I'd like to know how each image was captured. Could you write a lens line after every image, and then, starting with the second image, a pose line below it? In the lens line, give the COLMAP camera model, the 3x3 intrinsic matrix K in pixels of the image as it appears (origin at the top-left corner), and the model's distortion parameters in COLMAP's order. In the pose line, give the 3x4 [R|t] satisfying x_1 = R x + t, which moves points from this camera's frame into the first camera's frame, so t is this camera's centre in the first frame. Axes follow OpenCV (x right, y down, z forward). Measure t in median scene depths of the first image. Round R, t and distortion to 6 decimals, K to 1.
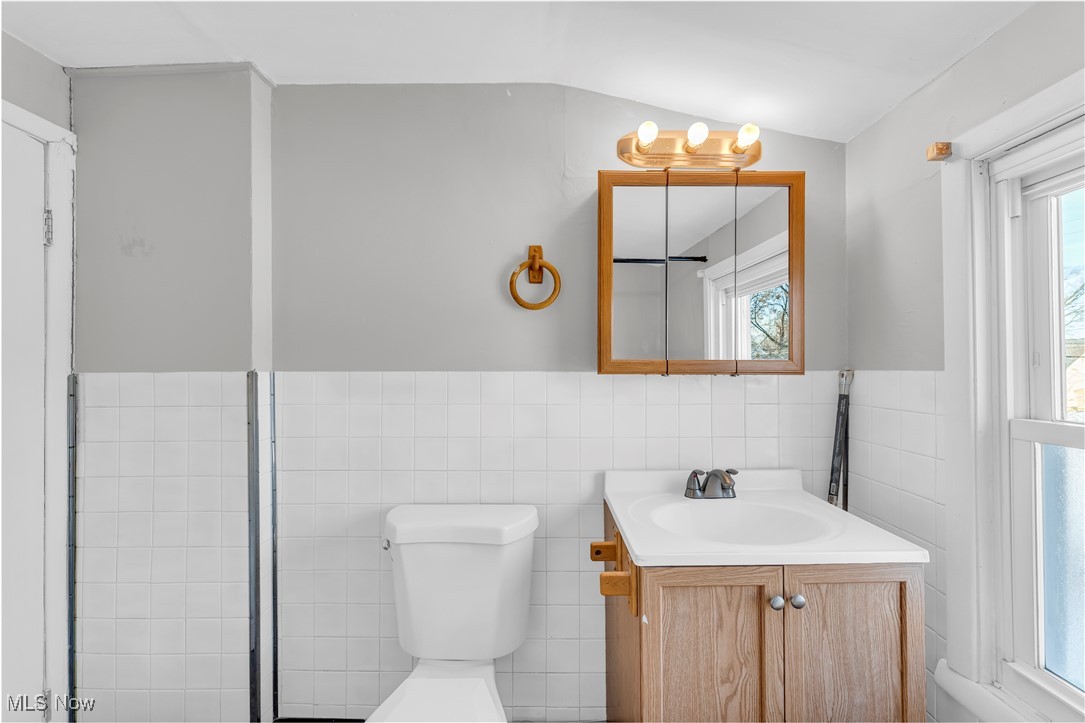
lens RADIAL K [[431.5, 0, 541.5], [0, 431.5, 362.8], [0, 0, 1]] dist [-0.000268, -0.000017]
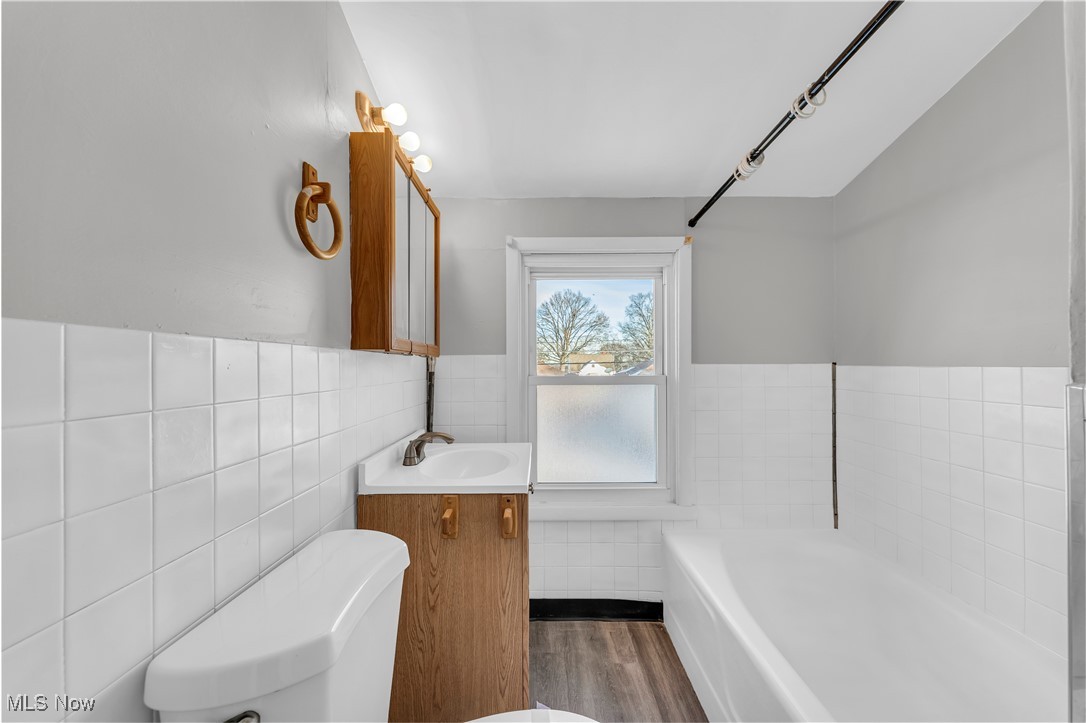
lens RADIAL K [[431.3, 0, 543.8], [0, 431.3, 363.4], [0, 0, 1]] dist [-0.000681, -0.000352]
pose [[0.006301, 0.005106, 0.999967, -0.779968], [0.005381, 0.999972, -0.005140, 0.055101], [-0.999966, 0.005413, 0.006273, 0.643154]]
